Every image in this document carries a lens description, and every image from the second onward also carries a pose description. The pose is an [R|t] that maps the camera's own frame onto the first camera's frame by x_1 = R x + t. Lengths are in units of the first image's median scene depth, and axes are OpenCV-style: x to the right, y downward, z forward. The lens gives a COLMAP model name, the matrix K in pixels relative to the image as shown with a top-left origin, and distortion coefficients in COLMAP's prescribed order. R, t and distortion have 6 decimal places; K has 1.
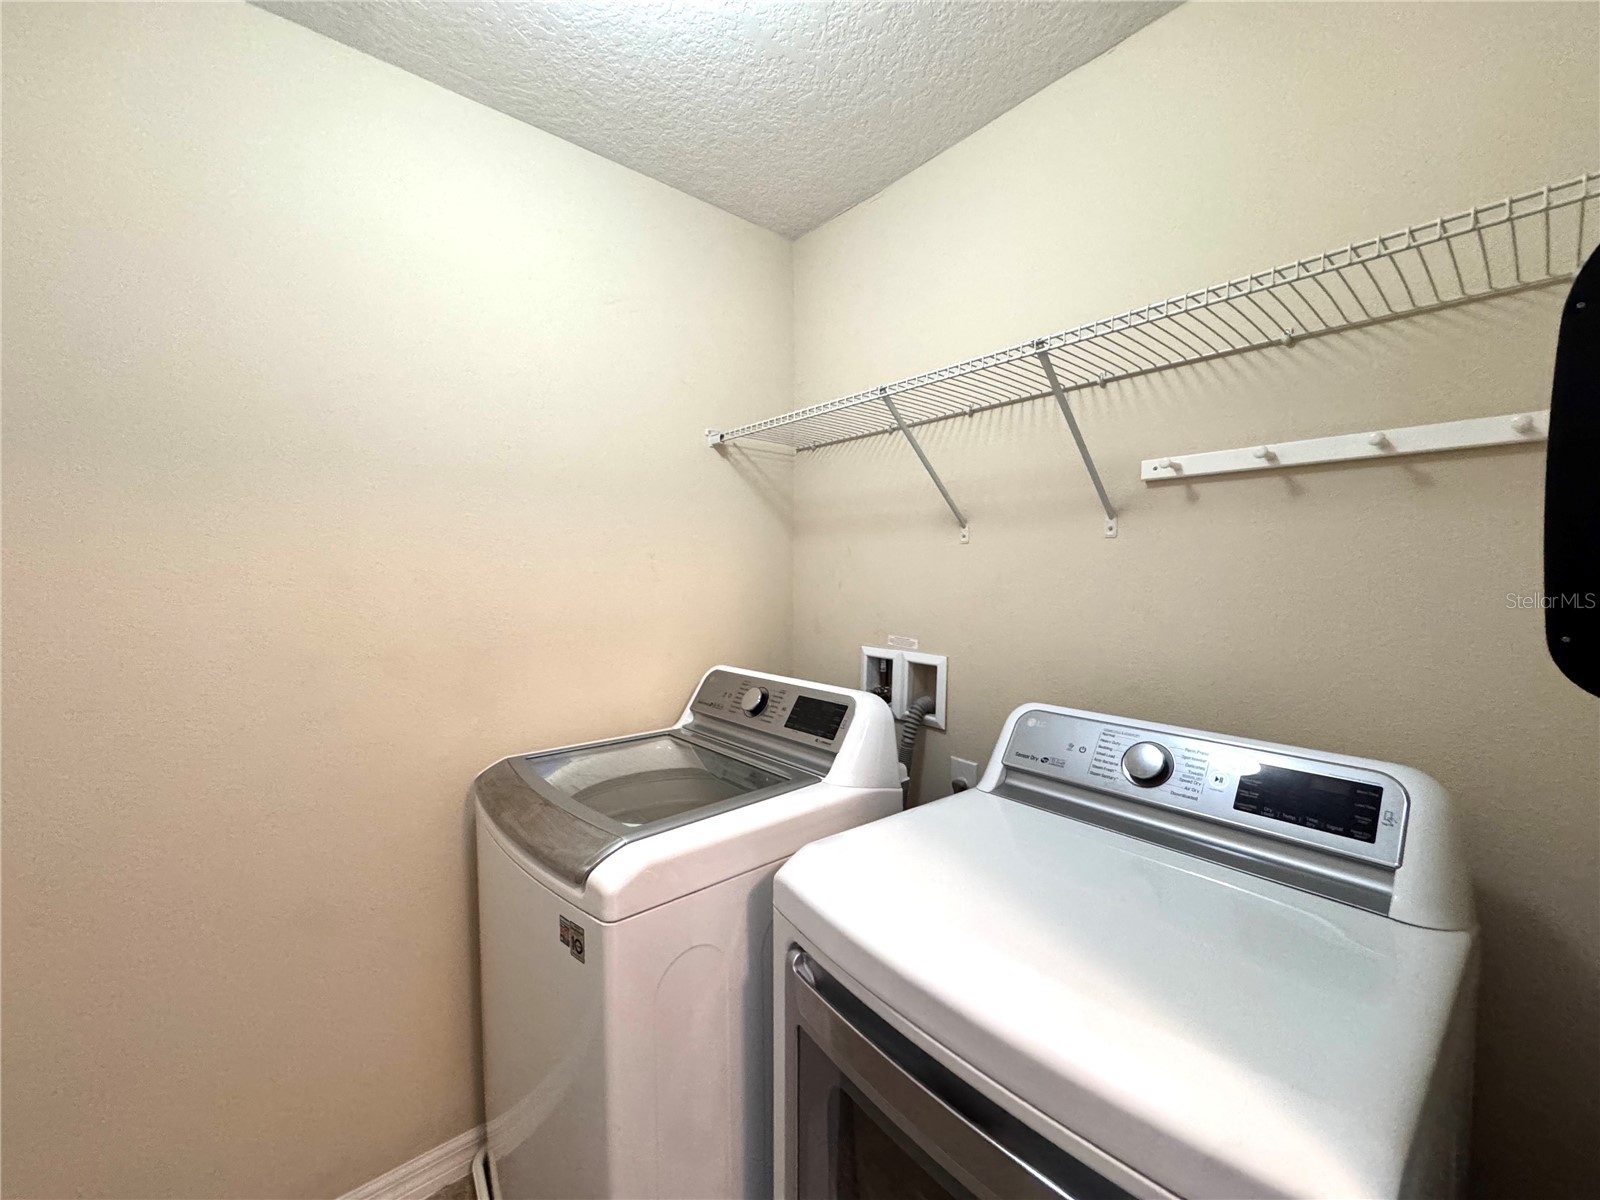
lens RADIAL K [[637.3, 0, 800.0], [0, 637.3, 600.0], [0, 0, 1]] dist [-0.002421, -0.000184]
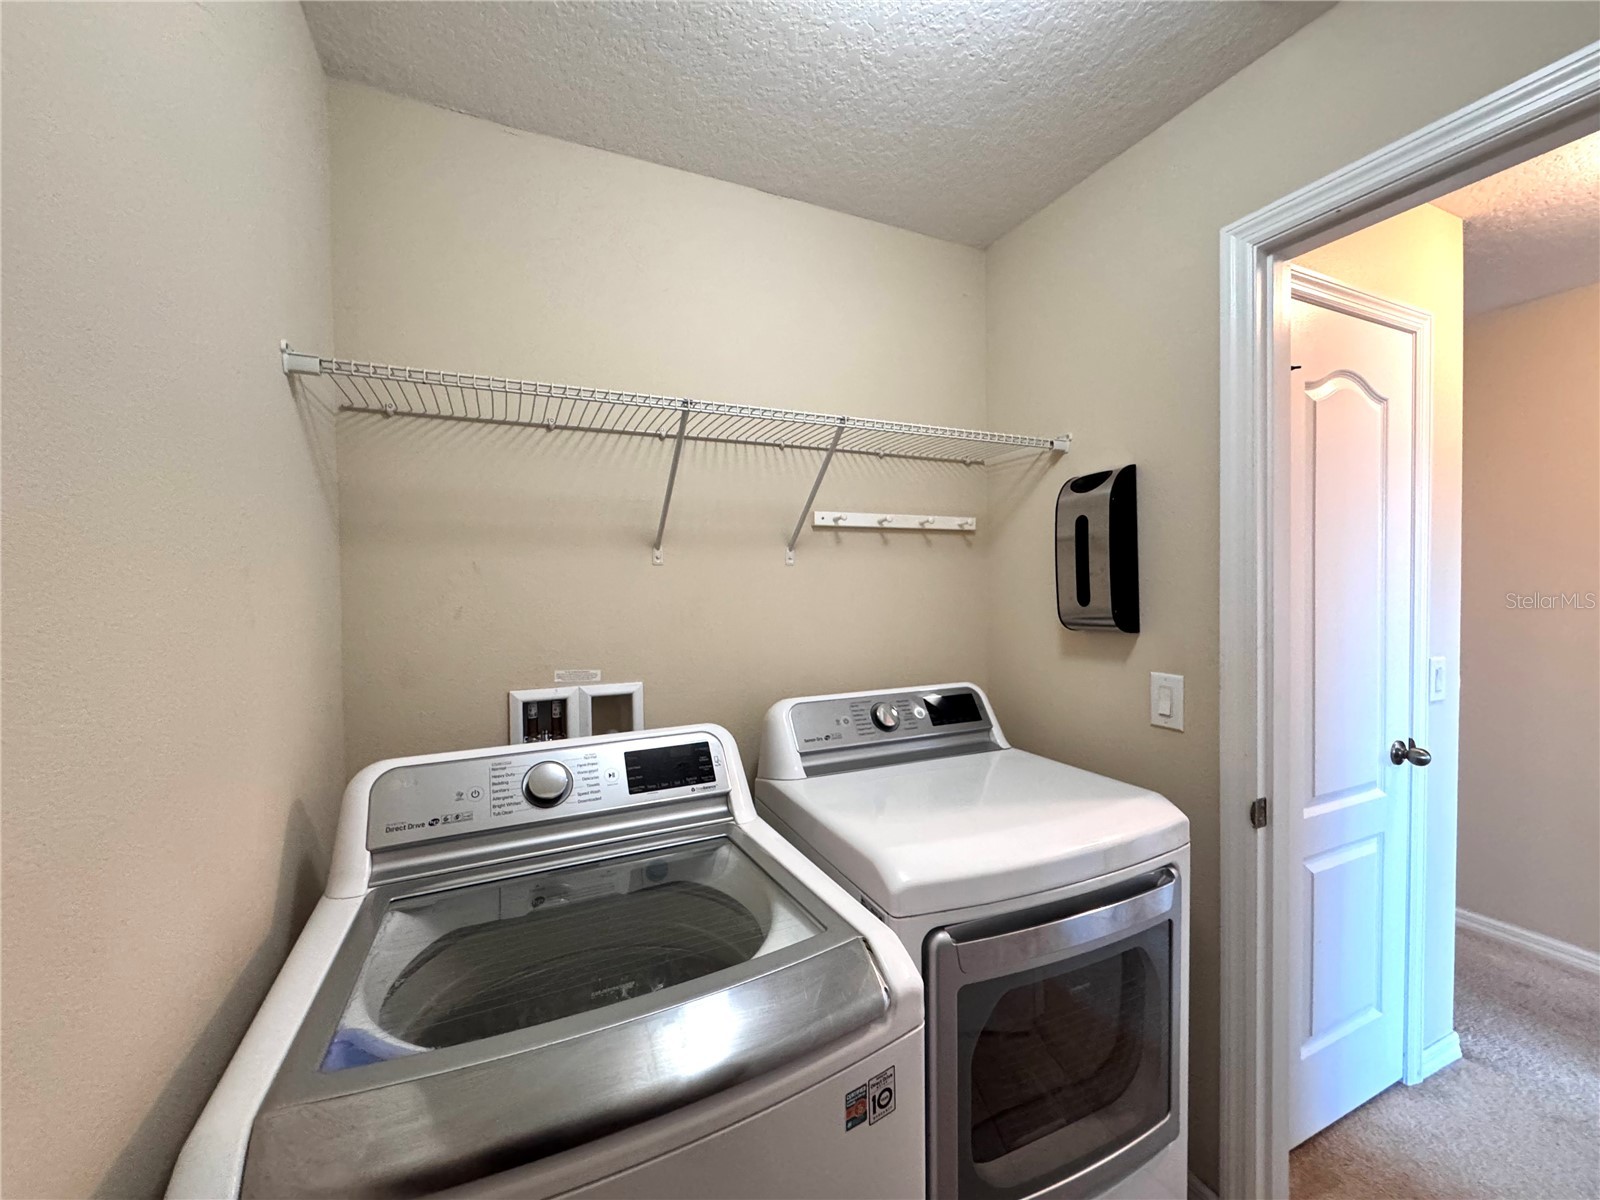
lens RADIAL K [[663.5, 0, 800.0], [0, 663.5, 600.0], [0, 0, 1]] dist [0.053000, -0.000066]
pose [[0.262847, -0.010826, 0.964777, -0.622827], [0.068918, 0.997594, -0.007582, -0.009263], [-0.962373, 0.068483, 0.262960, 0.455262]]
